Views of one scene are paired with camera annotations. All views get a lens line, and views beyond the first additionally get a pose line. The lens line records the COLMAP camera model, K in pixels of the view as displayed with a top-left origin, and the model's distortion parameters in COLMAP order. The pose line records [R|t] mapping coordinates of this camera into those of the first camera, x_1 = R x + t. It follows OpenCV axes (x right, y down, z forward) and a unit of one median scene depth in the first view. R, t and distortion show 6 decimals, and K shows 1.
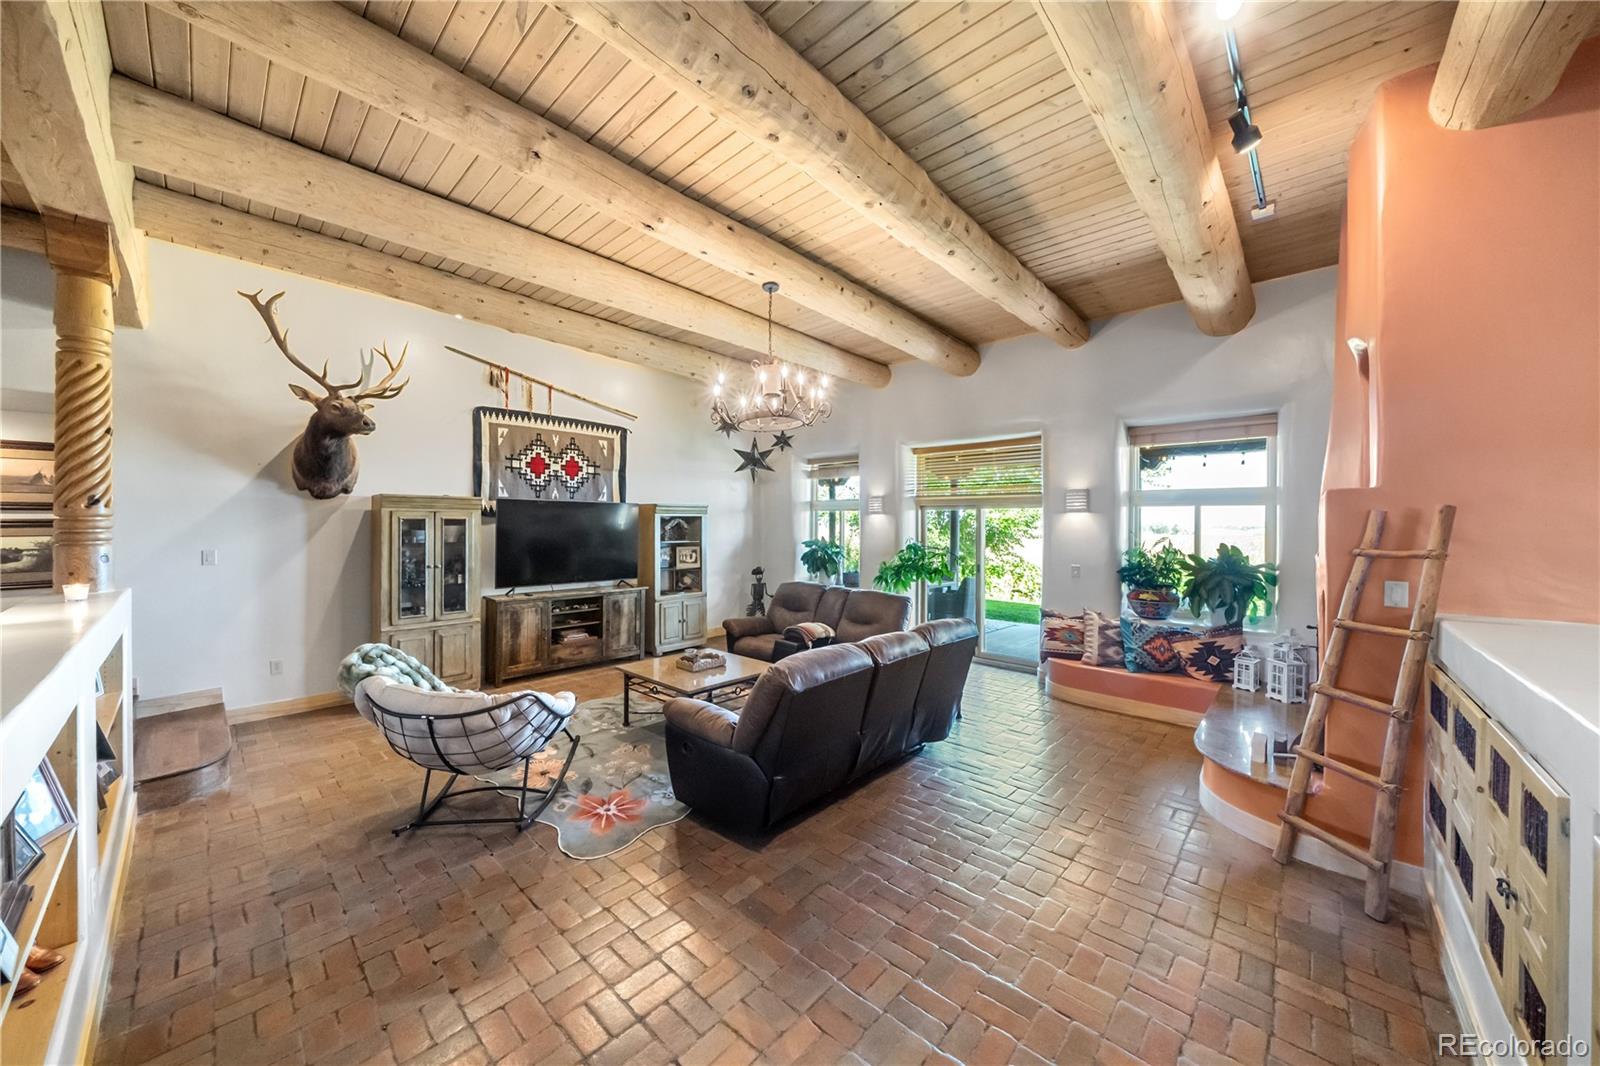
lens RADIAL K [[553.0, 0, 790.4], [0, 553.0, 531.4], [0, 0, 1]] dist [-0.000213, -0.000062]
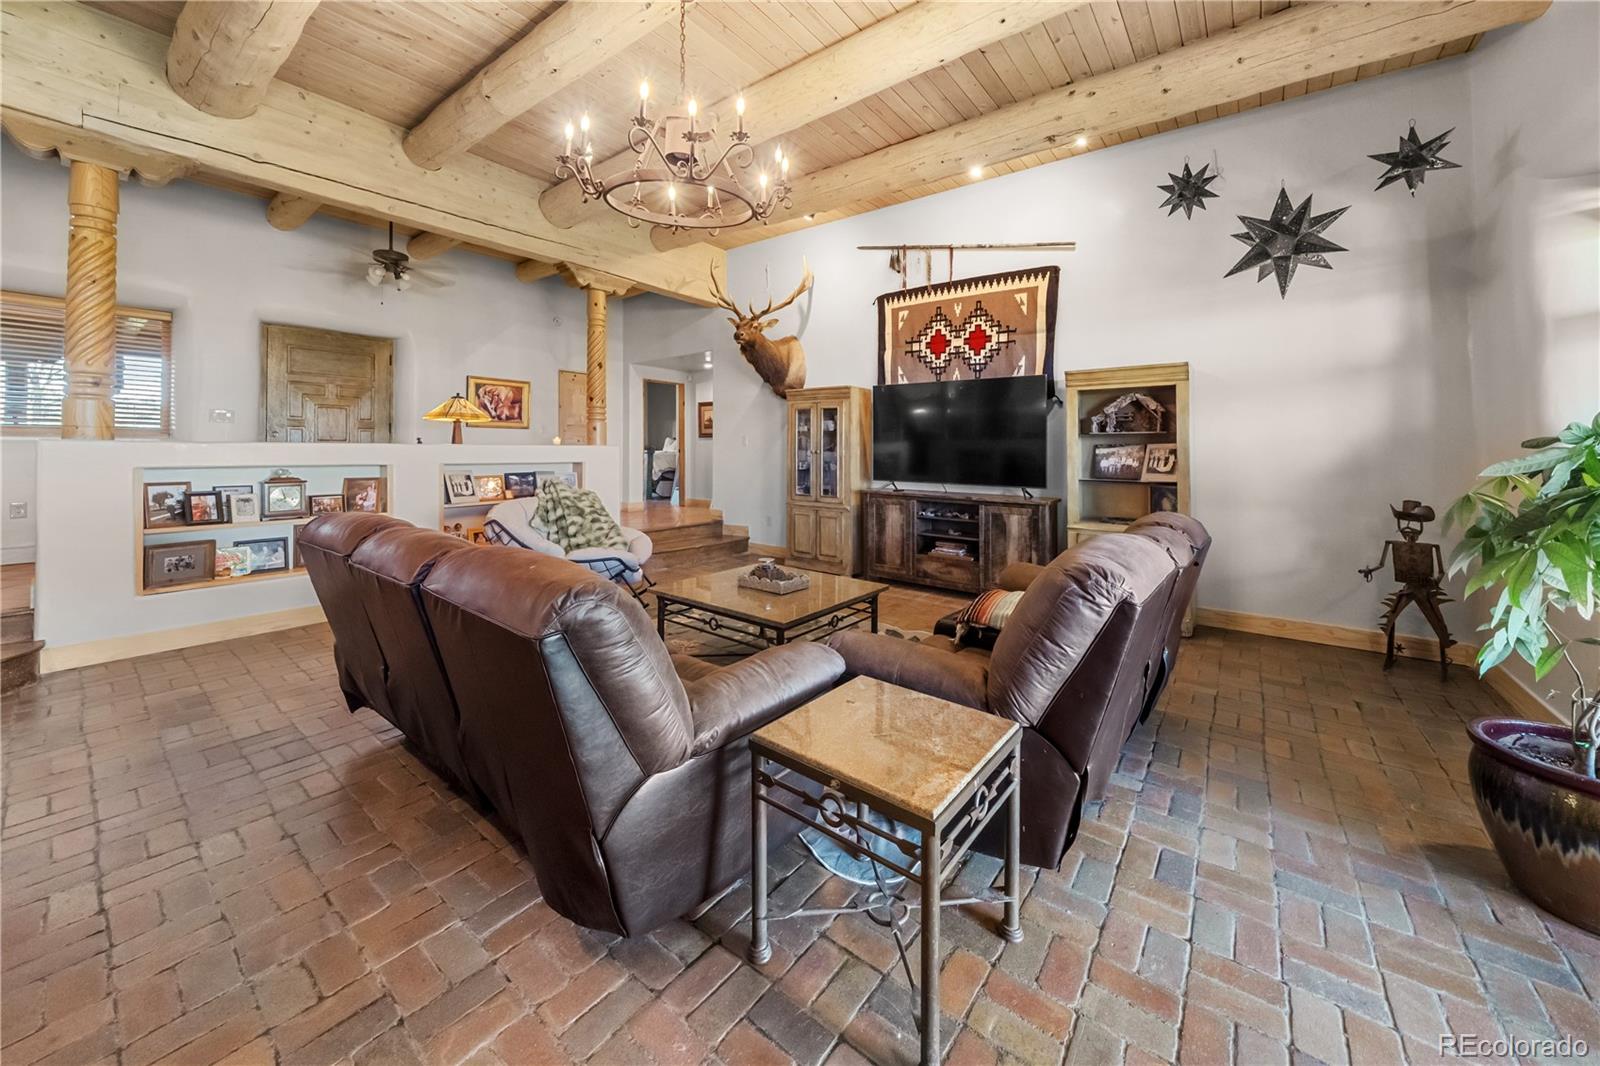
lens RADIAL K [[592.0, 0, 804.9], [0, 592.0, 438.6], [0, 0, 1]] dist [0.000535, 0.000021]
pose [[0.100150, -0.008654, -0.994935, 0.436016], [-0.010499, 0.999897, -0.009754, 0.038717], [0.994917, 0.011422, 0.100049, 0.701221]]
